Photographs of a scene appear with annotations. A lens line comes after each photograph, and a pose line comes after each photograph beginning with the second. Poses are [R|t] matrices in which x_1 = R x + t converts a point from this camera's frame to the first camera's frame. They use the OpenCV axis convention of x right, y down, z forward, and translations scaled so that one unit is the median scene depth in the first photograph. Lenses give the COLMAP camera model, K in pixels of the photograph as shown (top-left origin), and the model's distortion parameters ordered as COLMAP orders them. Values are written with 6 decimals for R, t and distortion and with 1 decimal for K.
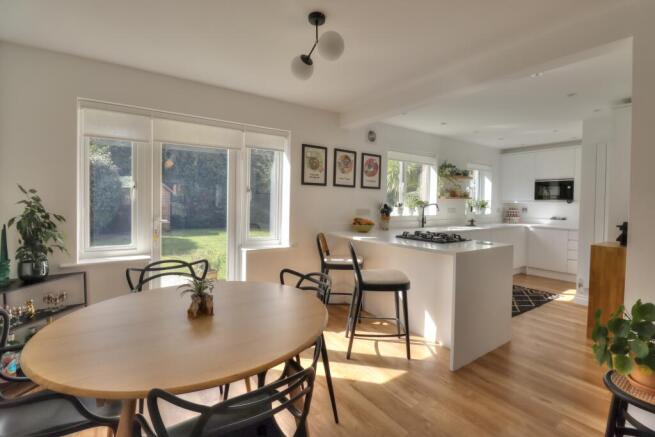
lens RADIAL K [[315.8, 0, 324.3], [0, 315.8, 214.8], [0, 0, 1]] dist [-0.011410, -0.002548]
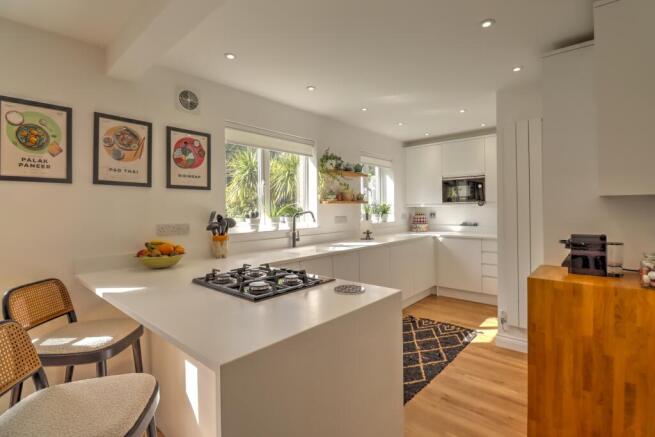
lens RADIAL K [[315.8, 0, 329.2], [0, 315.8, 217.7], [0, 0, 1]] dist [-0.011410, -0.002548]
pose [[0.972184, -0.031895, 0.232038, 0.231705], [0.035098, 0.999337, -0.009688, -0.013263], [-0.231575, 0.017563, 0.972659, 0.329741]]
